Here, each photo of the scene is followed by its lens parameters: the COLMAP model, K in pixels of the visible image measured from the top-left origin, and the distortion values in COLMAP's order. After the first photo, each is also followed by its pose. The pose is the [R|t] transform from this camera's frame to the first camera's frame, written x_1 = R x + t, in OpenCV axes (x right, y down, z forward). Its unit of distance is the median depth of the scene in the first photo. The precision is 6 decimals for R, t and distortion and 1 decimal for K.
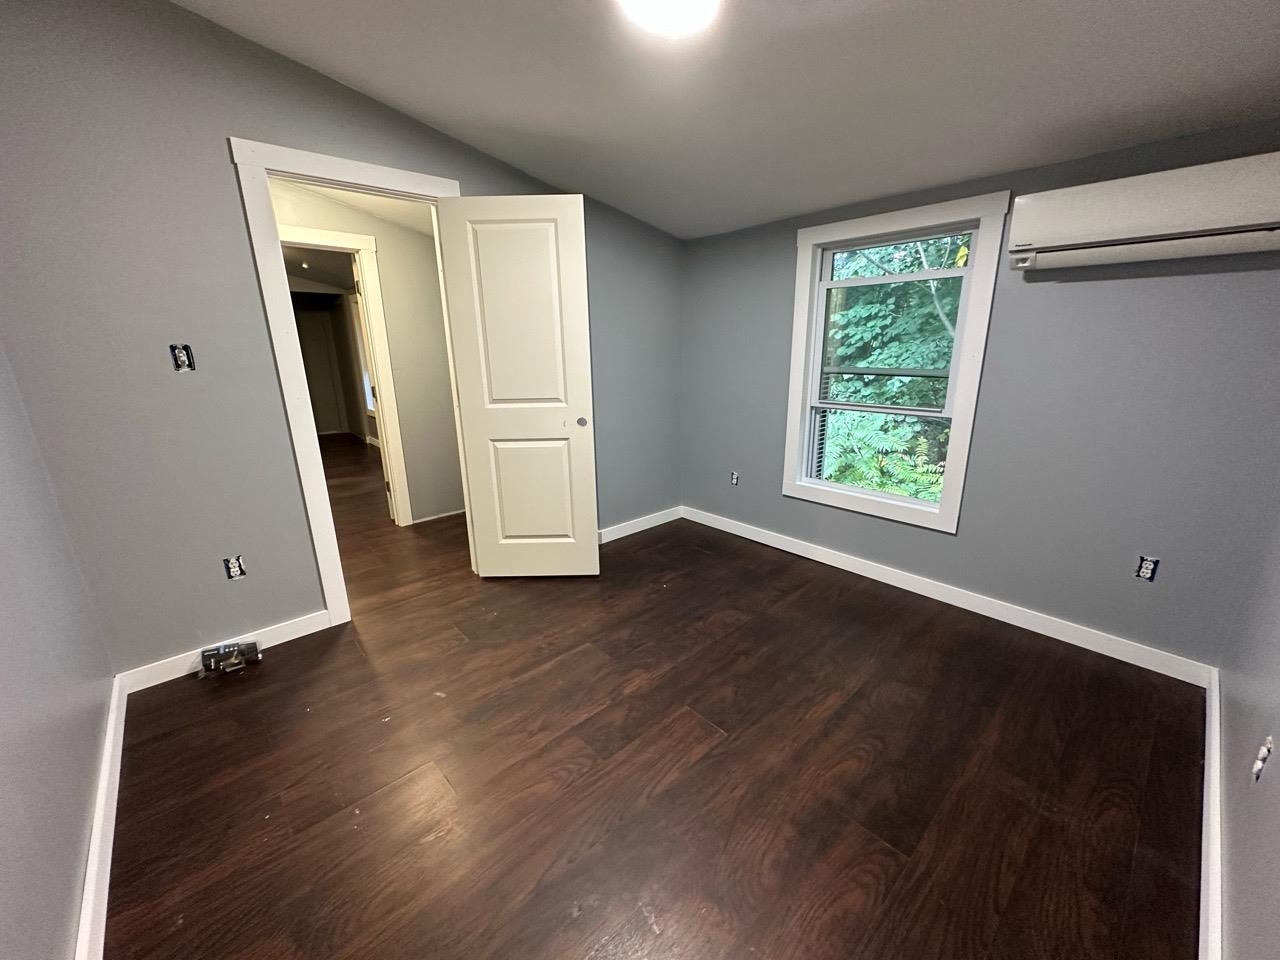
lens RADIAL K [[507.1, 0, 640.0], [0, 507.1, 477.8], [0, 0, 1]] dist [0.004142, -0.001494]
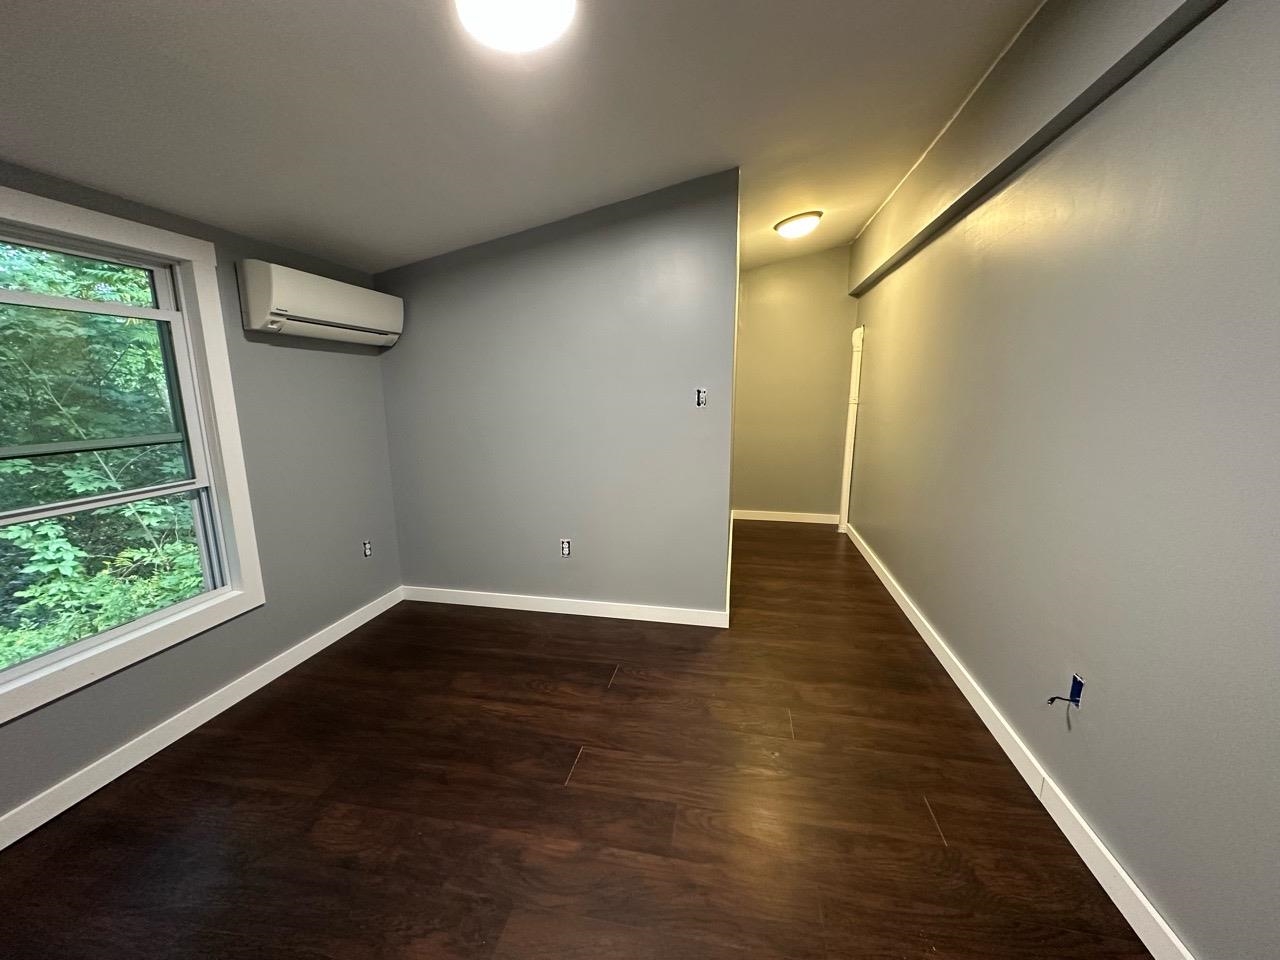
lens RADIAL K [[507.1, 0, 634.8], [0, 507.1, 484.2], [0, 0, 1]] dist [0.004142, -0.001494]
pose [[-0.583343, -0.137916, 0.800431, -0.681108], [0.226004, 0.918999, 0.323054, -0.334770], [-0.780150, 0.369352, -0.504922, 1.241332]]
